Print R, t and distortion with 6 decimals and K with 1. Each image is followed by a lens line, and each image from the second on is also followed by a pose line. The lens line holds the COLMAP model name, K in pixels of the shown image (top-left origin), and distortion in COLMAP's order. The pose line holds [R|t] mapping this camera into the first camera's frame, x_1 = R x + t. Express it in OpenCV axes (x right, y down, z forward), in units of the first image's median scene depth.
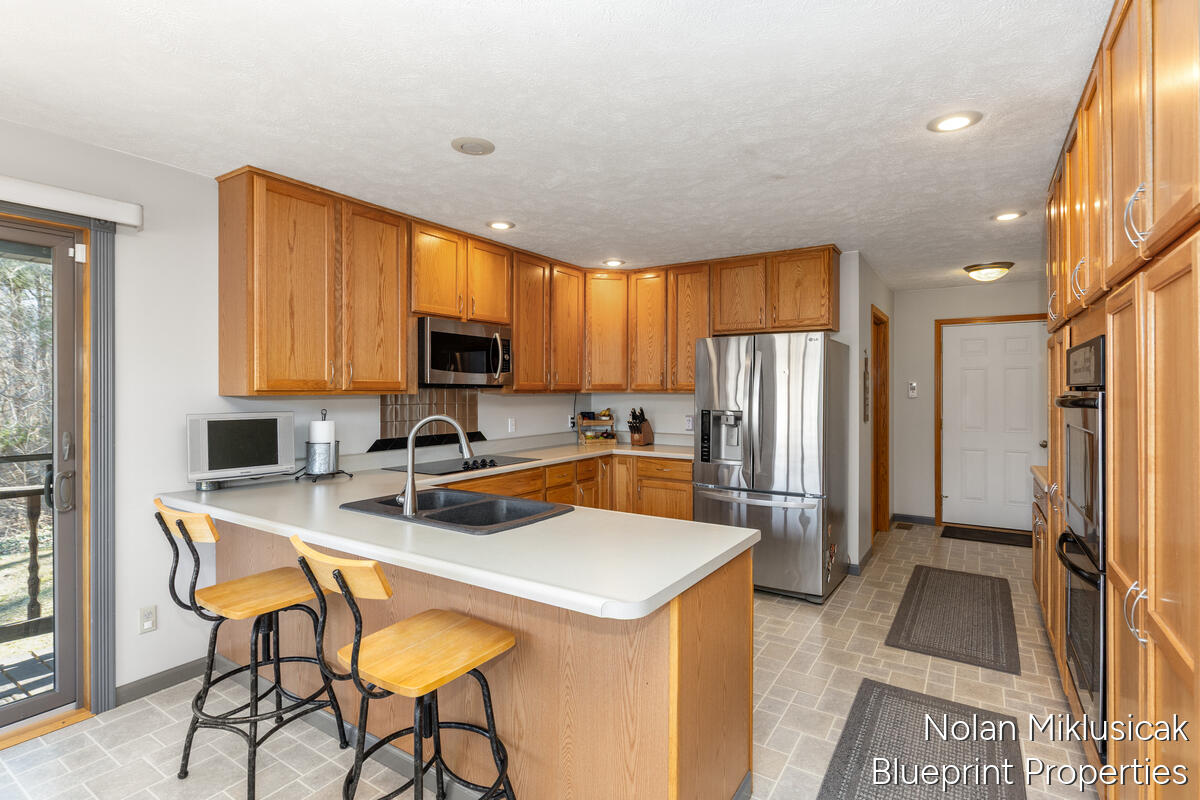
lens RADIAL K [[579.8, 0, 597.7], [0, 579.8, 395.0], [0, 0, 1]] dist [0.001875, 0.000322]
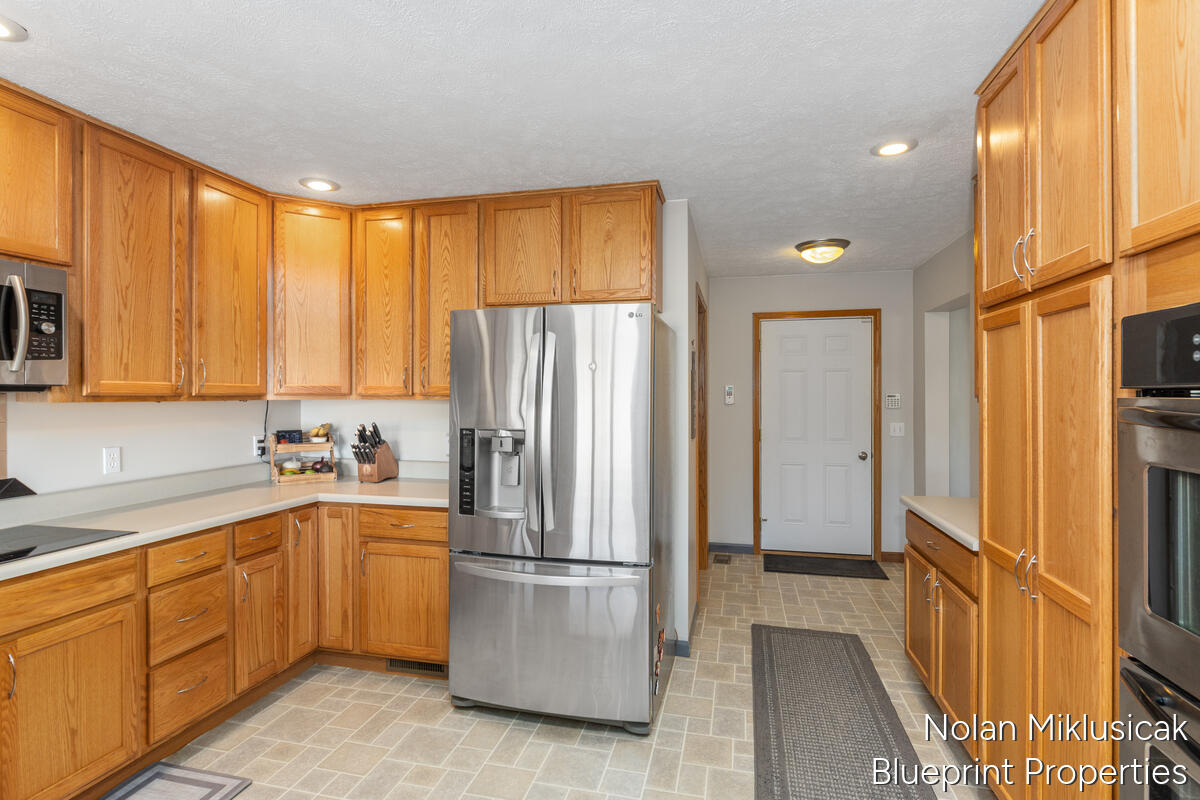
lens RADIAL K [[605.7, 0, 598.7], [0, 605.7, 398.4], [0, 0, 1]] dist [0.000429, -0.000150]
pose [[0.942061, -0.001755, 0.335437, 0.092875], [0.002636, 0.999994, -0.002170, -0.003491], [-0.335431, 0.002929, 0.942060, 0.320423]]
